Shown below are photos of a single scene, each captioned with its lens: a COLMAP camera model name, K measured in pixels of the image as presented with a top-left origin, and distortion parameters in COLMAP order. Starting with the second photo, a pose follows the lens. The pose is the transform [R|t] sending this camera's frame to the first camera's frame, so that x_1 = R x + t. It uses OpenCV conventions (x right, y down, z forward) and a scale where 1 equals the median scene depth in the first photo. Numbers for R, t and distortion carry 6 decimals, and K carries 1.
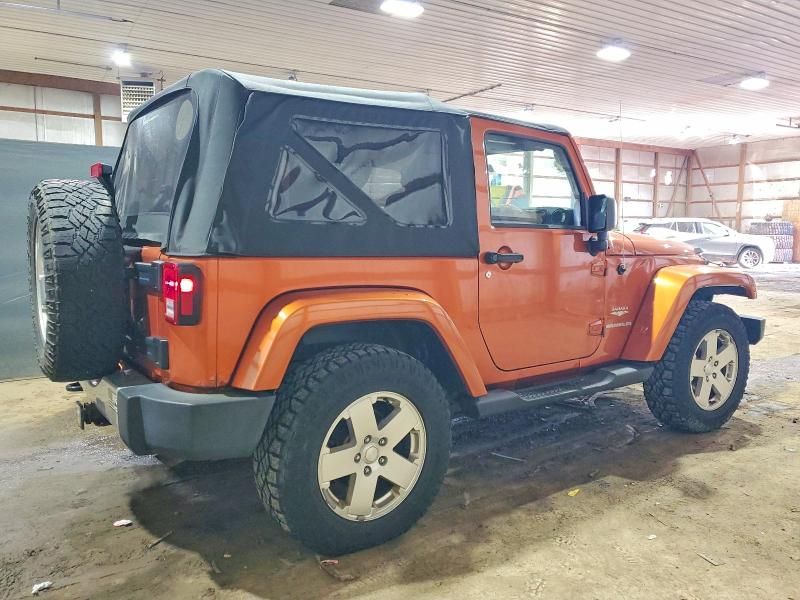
lens RADIAL K [[635.8, 0, 400.0], [0, 635.8, 300.0], [0, 0, 1]] dist [0.009404, 0.016299]
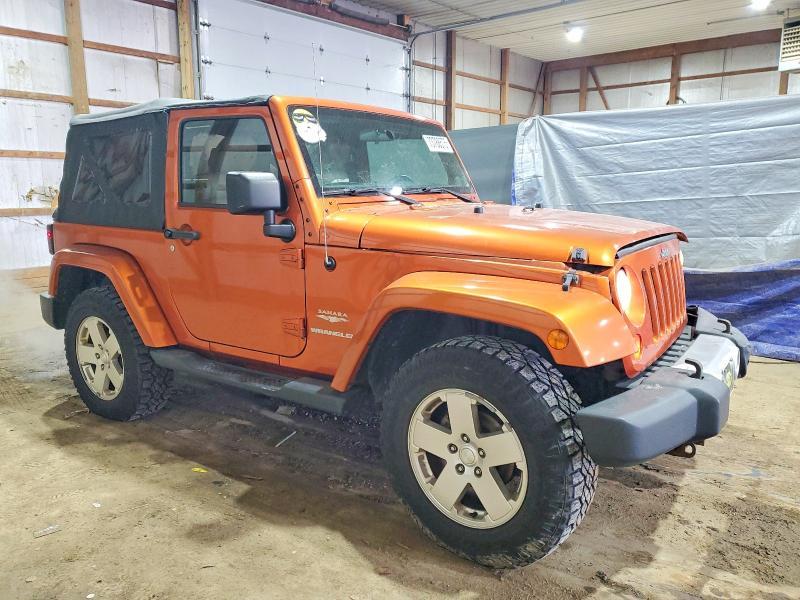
lens RADIAL K [[635.8, 0, 400.0], [0, 635.8, 300.0], [0, 0, 1]] dist [0.009404, 0.016299]
pose [[0.301315, 0.160686, -0.939888, 1.234135], [-0.099399, 0.985621, 0.136639, -0.131495], [0.948330, 0.052253, 0.312955, 0.935739]]
